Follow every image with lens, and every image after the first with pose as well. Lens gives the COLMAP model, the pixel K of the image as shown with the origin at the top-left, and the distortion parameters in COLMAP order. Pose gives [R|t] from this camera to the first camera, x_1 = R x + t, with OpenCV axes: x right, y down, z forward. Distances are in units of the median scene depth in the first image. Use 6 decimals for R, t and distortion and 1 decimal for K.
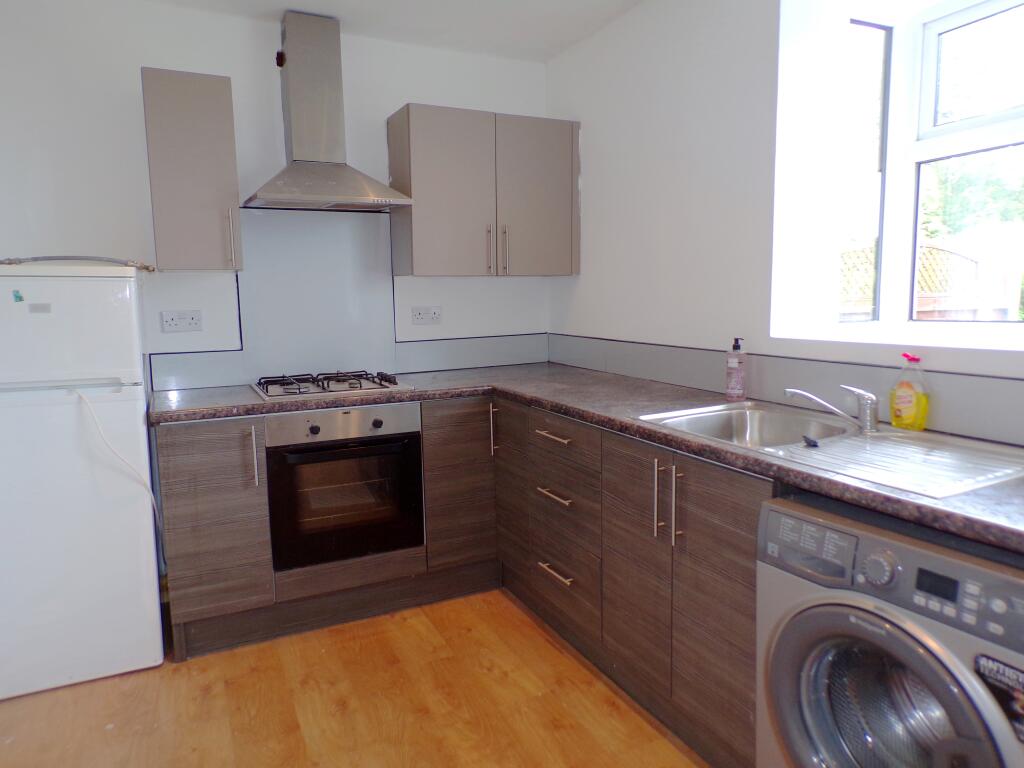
lens RADIAL K [[685.8, 0, 512.0], [0, 685.8, 384.0], [0, 0, 1]] dist [0.000820, -0.000153]
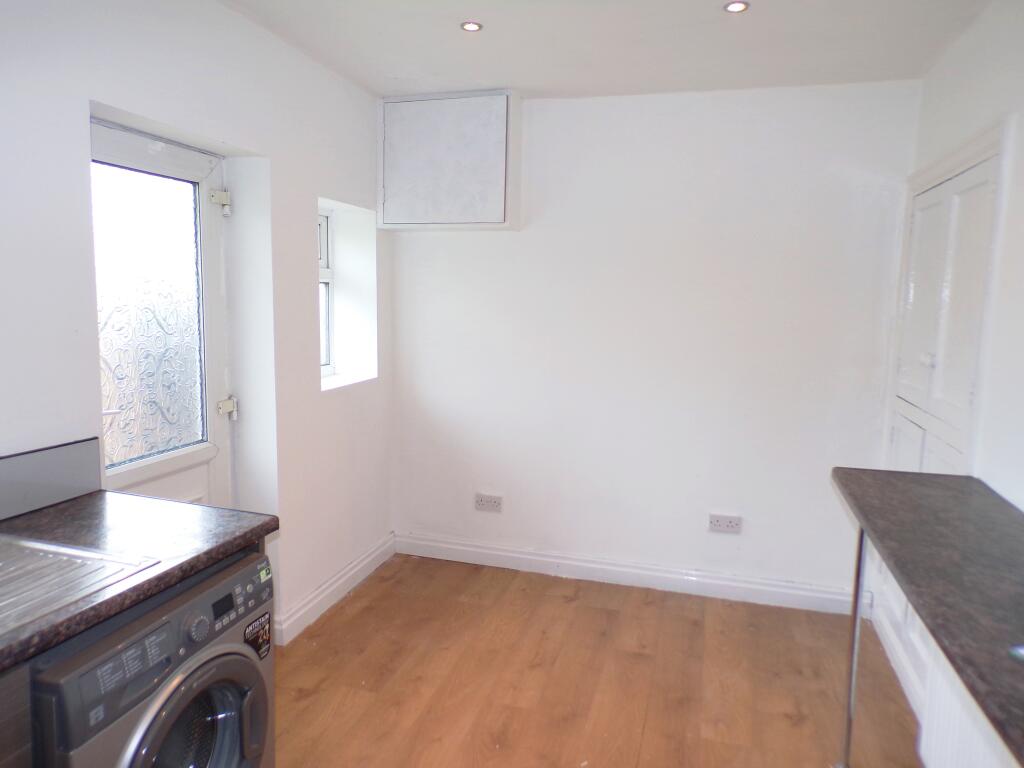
lens RADIAL K [[685.8, 0, 512.0], [0, 685.8, 384.0], [0, 0, 1]] dist [0.000820, -0.000153]
pose [[-0.740098, -0.082586, 0.667409, -0.621108], [0.071322, 0.977195, 0.200009, -0.339408], [-0.668707, 0.195628, -0.717329, 1.427862]]
